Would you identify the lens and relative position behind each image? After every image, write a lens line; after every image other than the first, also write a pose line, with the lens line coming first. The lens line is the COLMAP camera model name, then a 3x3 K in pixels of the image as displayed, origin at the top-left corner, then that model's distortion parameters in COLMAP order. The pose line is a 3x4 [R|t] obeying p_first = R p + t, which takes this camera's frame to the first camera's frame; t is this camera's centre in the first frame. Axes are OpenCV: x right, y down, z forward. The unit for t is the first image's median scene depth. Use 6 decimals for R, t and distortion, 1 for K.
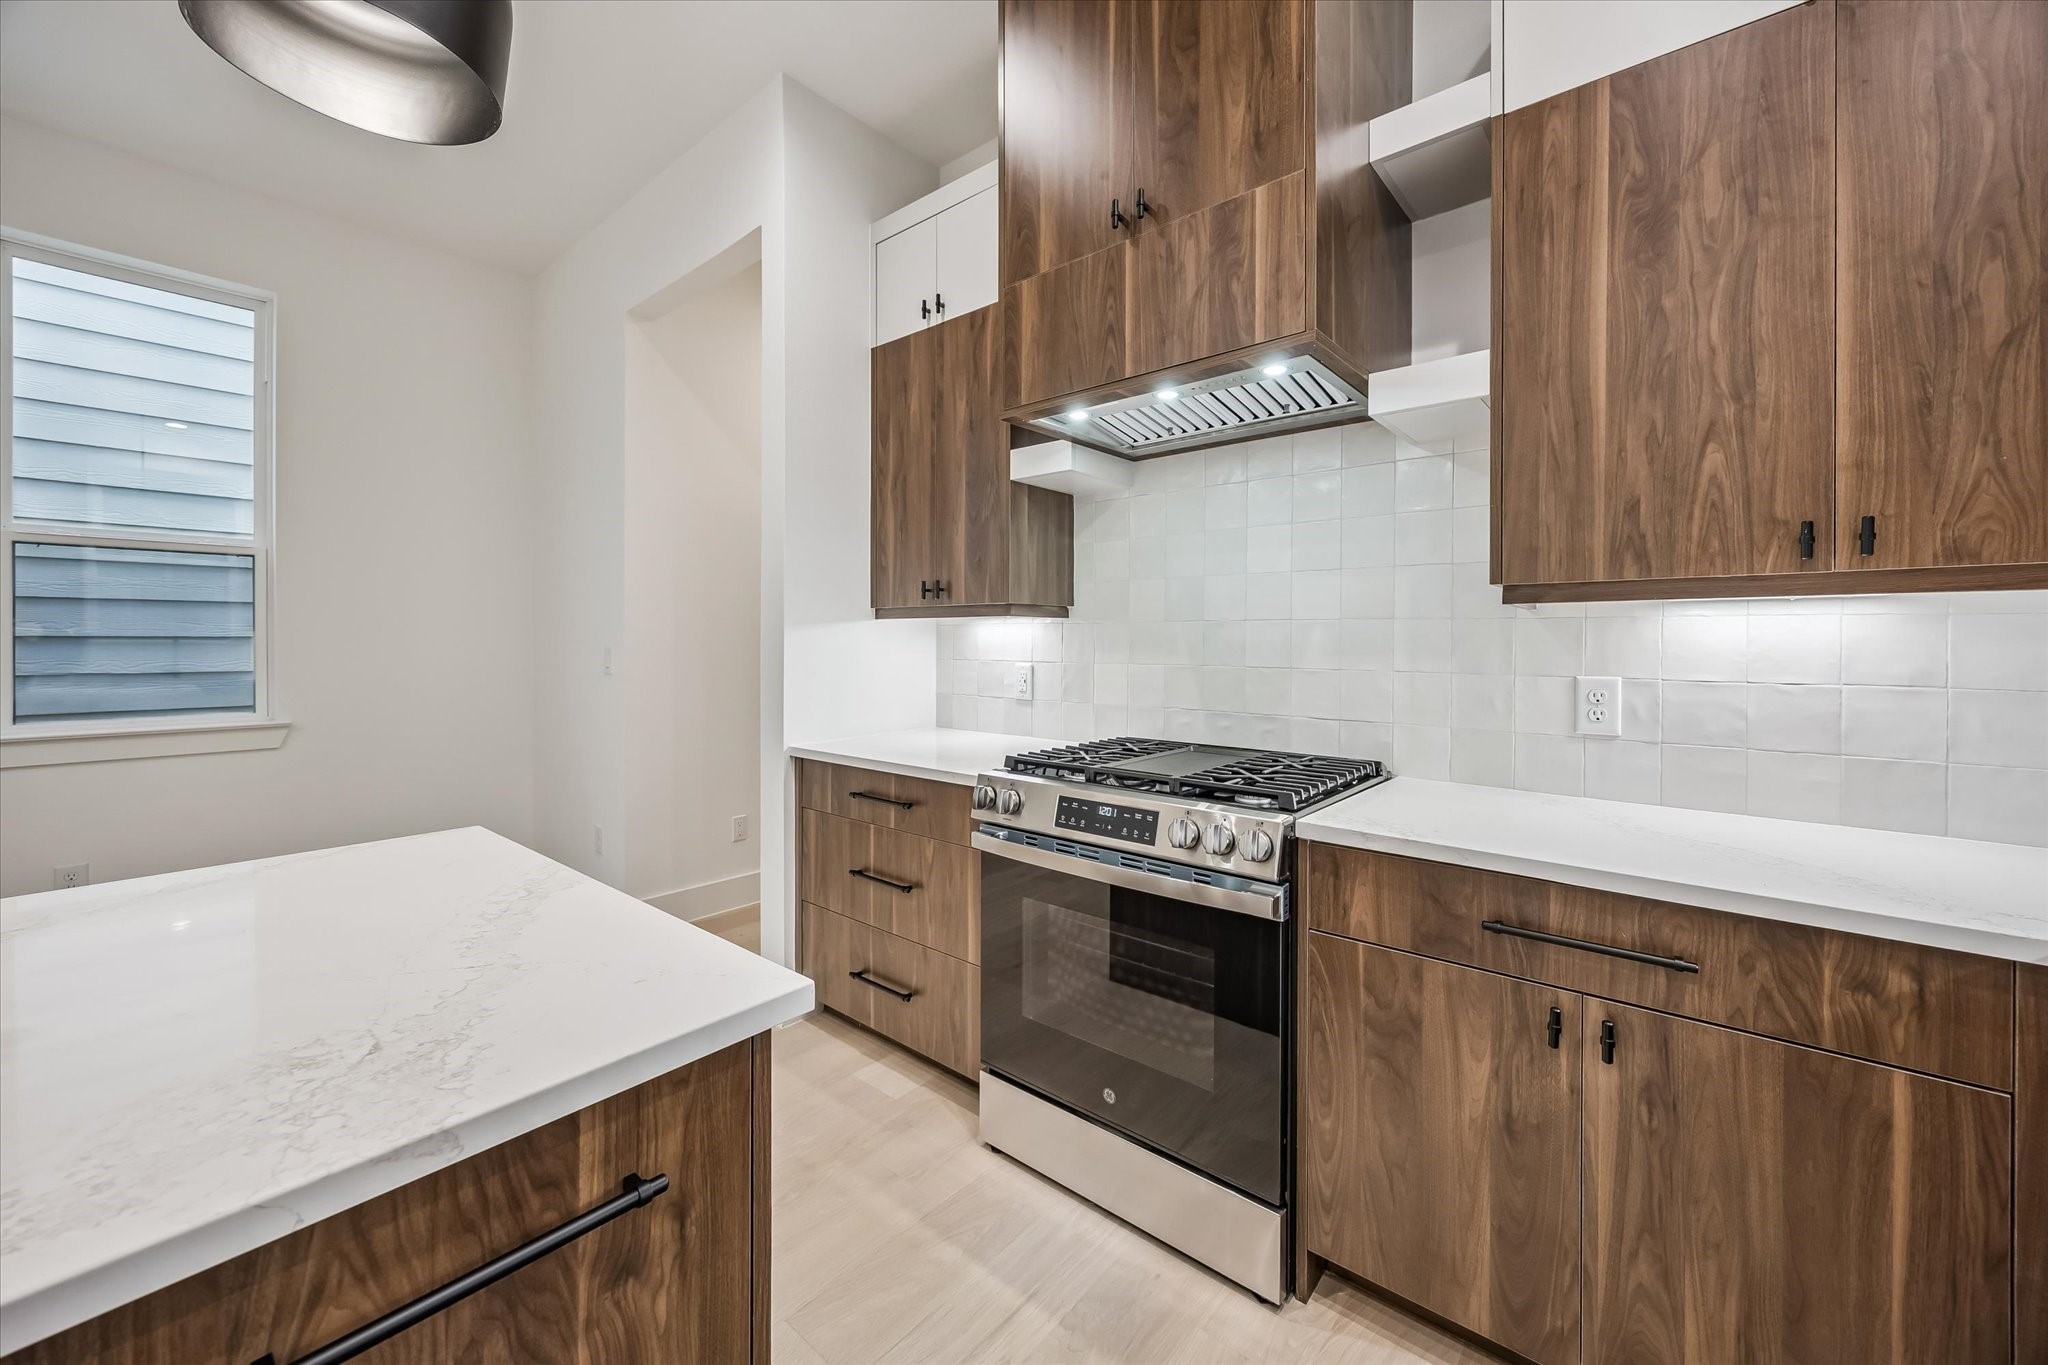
lens RADIAL K [[788.1, 0, 1030.7], [0, 788.1, 645.7], [0, 0, 1]] dist [-0.000499, -0.000018]
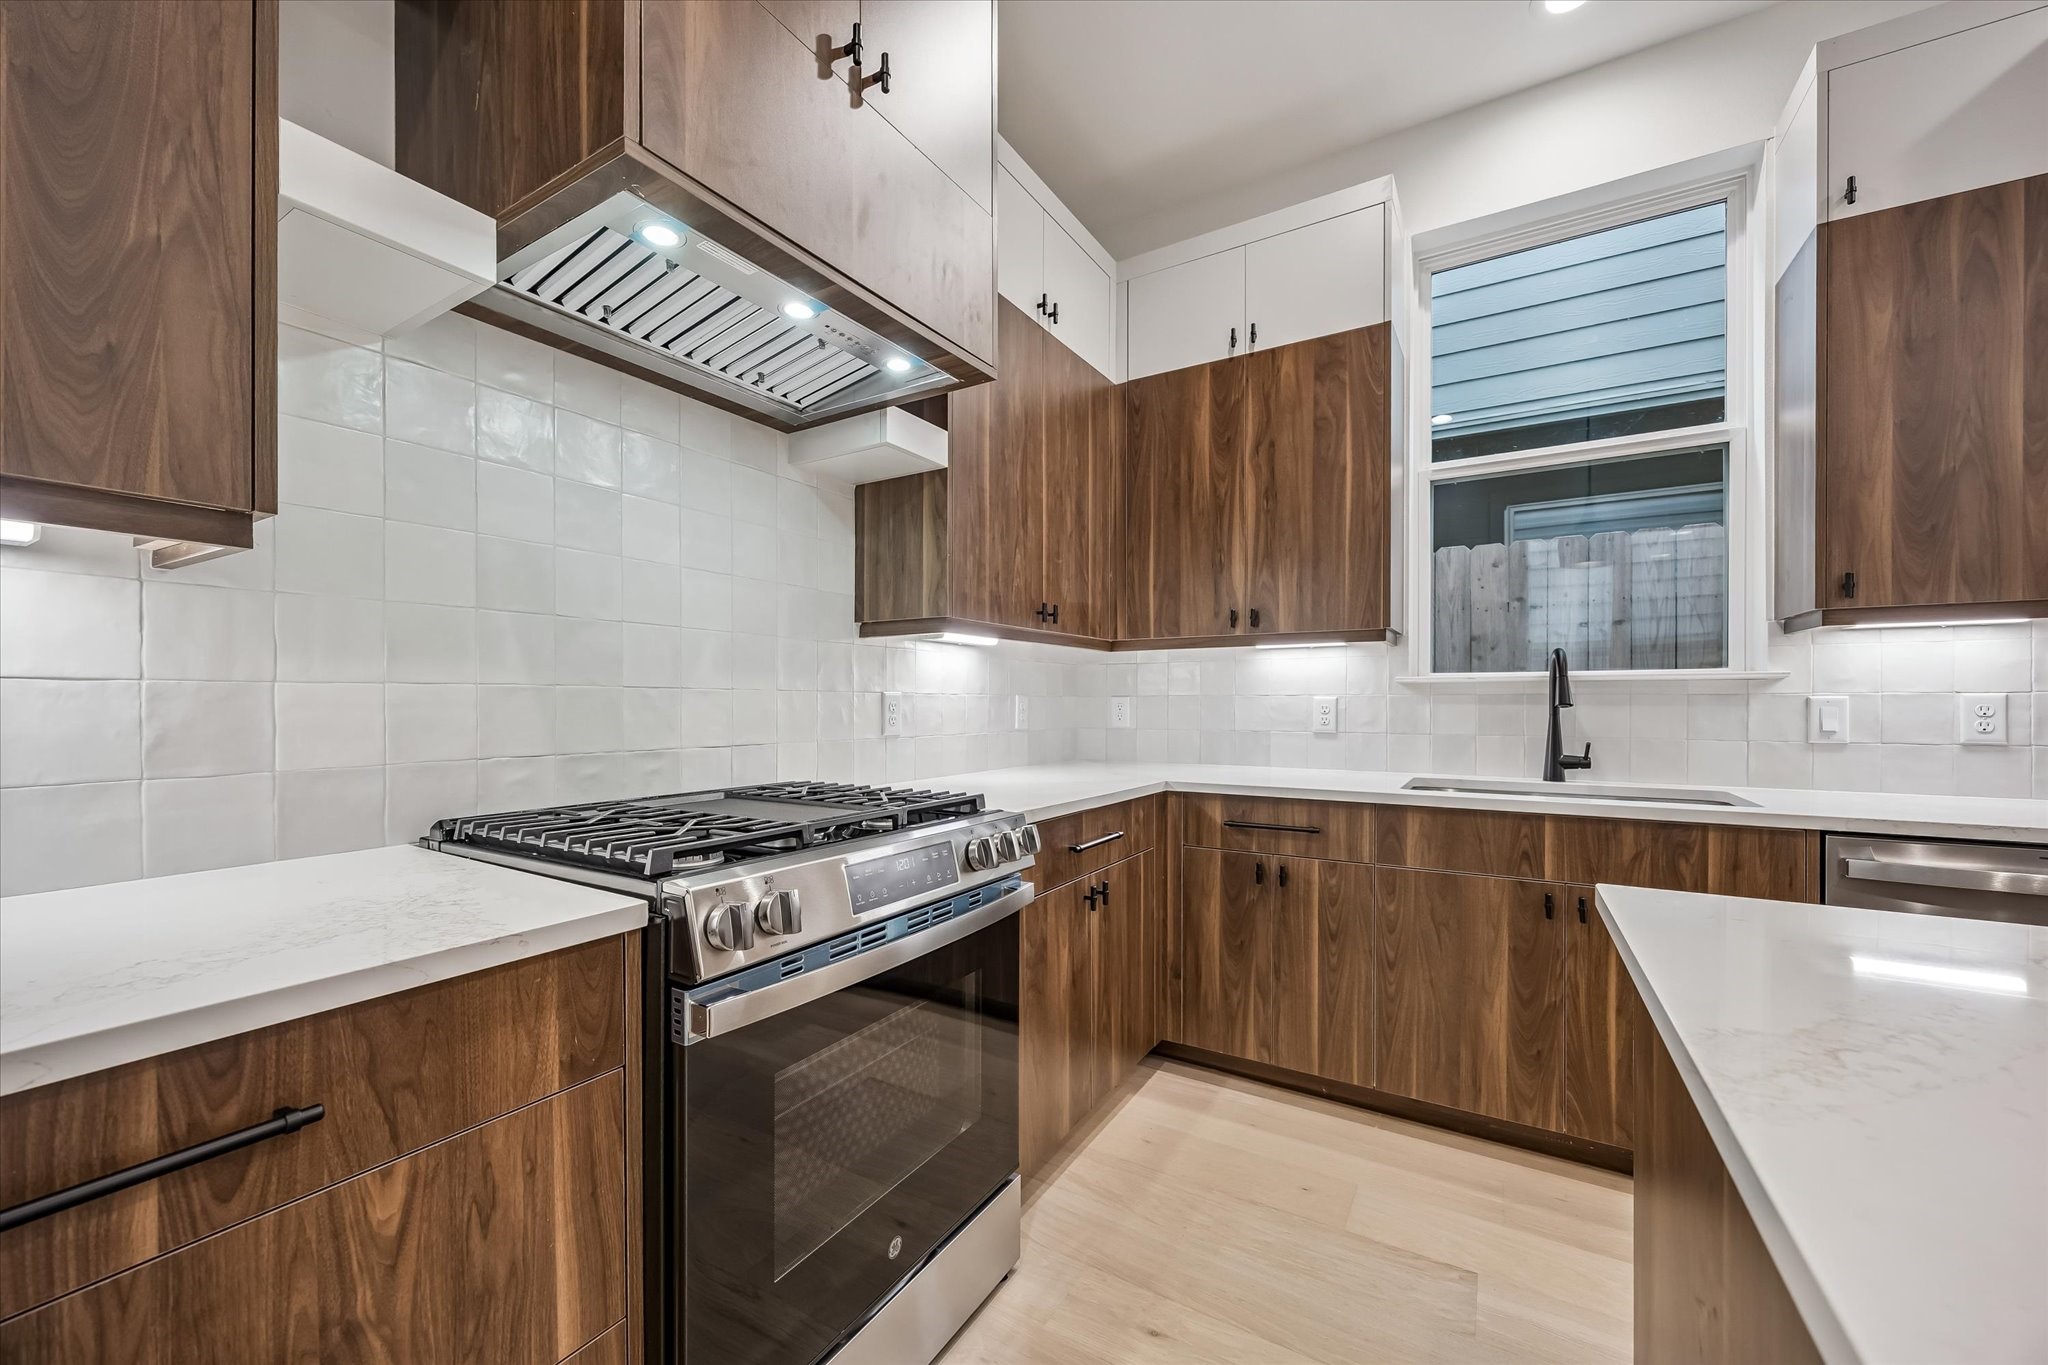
lens RADIAL K [[786.8, 0, 1029.9], [0, 786.8, 708.1], [0, 0, 1]] dist [-0.006215, 0.000324]
pose [[-0.154740, -0.014714, 0.987846, -0.496898], [0.001985, 0.999882, 0.015204, 0.036687], [-0.987953, 0.004313, -0.154692, 0.760111]]
